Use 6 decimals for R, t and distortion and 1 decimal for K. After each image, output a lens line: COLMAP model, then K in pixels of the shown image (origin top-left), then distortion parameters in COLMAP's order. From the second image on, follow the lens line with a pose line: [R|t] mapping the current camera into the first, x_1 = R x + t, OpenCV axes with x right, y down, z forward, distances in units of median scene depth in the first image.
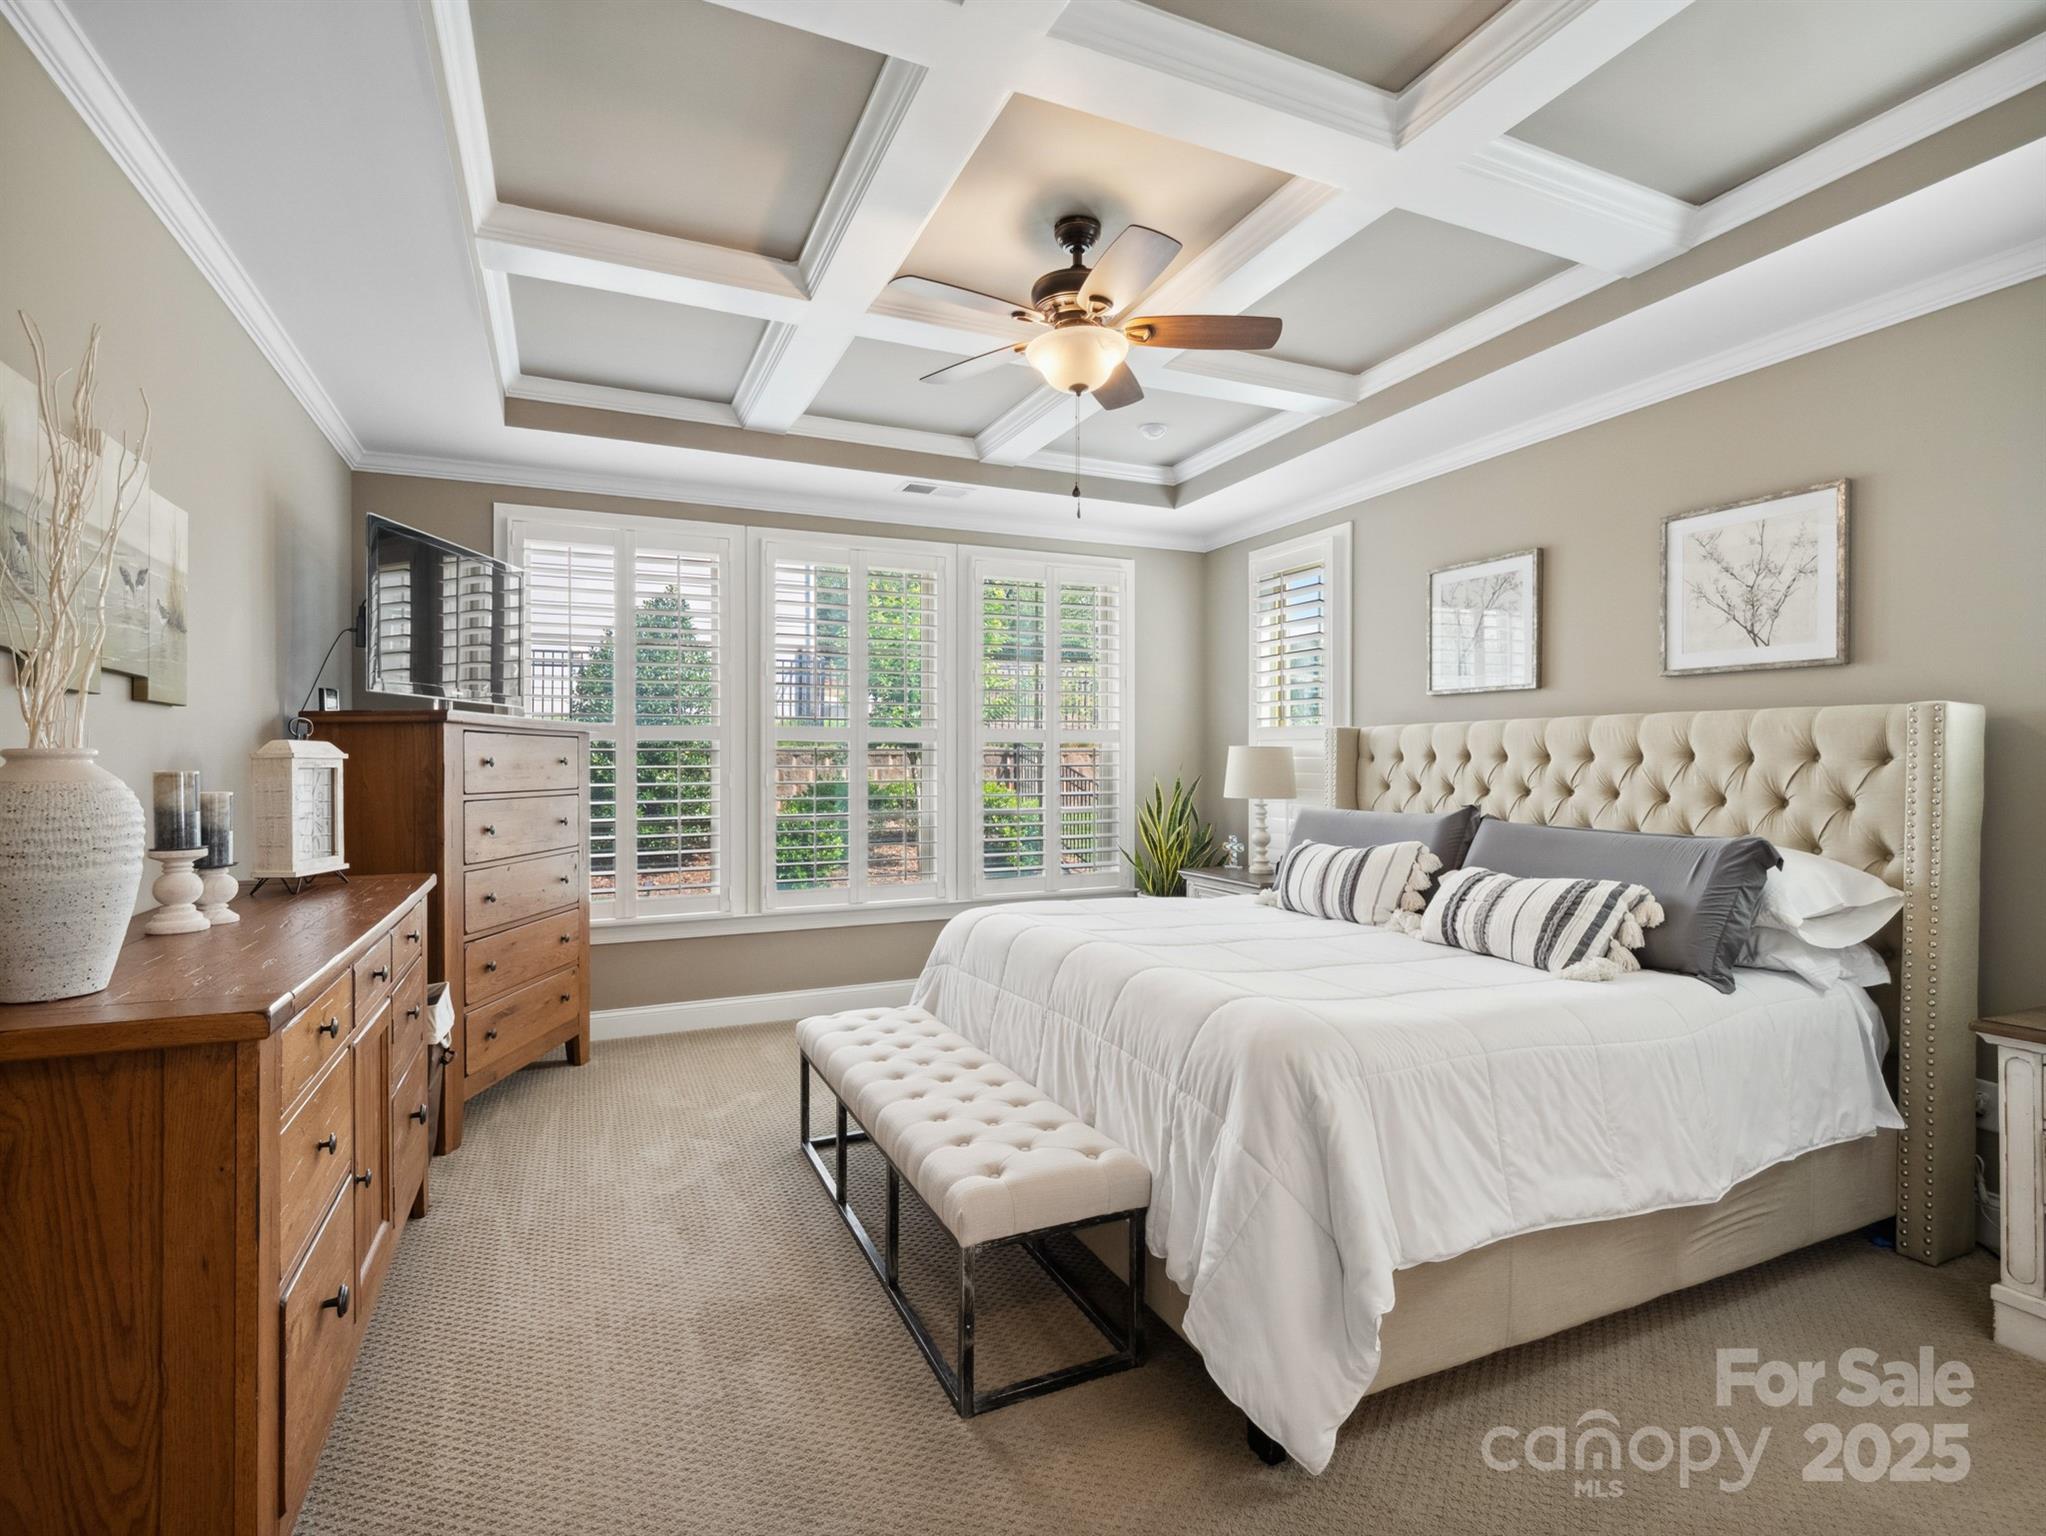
lens RADIAL K [[987.8, 0, 1019.2], [0, 987.8, 764.5], [0, 0, 1]] dist [0.003254, -0.000895]
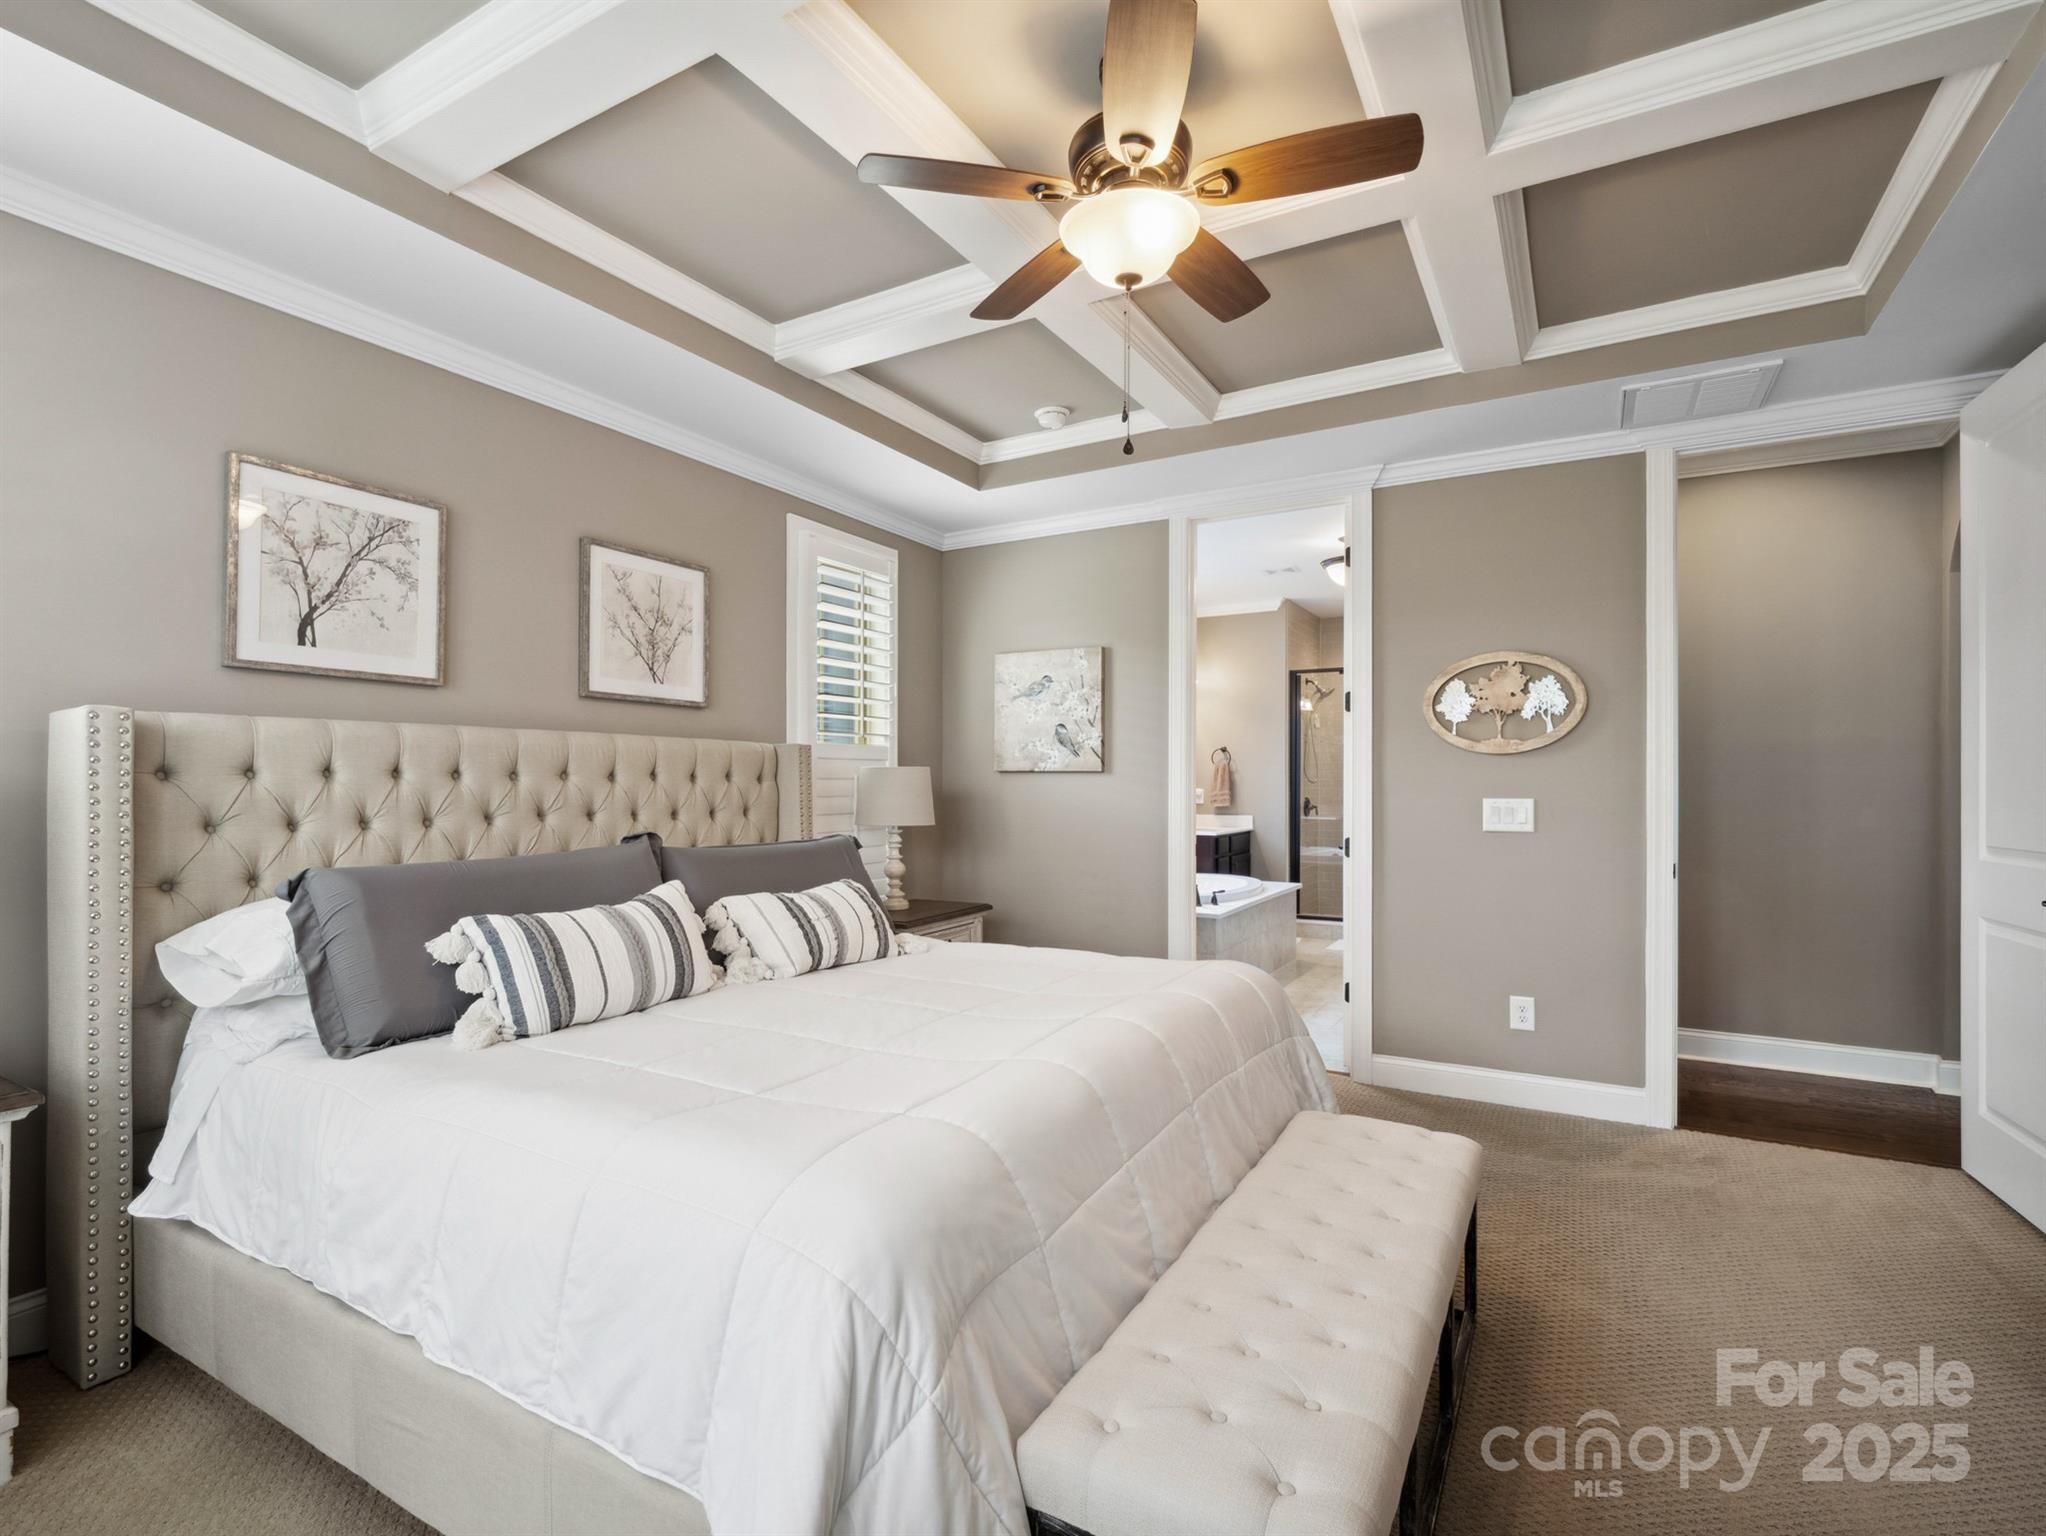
lens RADIAL K [[987.8, 0, 1013.9], [0, 987.8, 783.7], [0, 0, 1]] dist [0.003254, -0.000895]
pose [[-0.578665, -0.004657, 0.815552, -0.430367], [-0.002304, 0.999989, 0.004076, -0.004955], [-0.815562, 0.000480, -0.578669, 1.261121]]
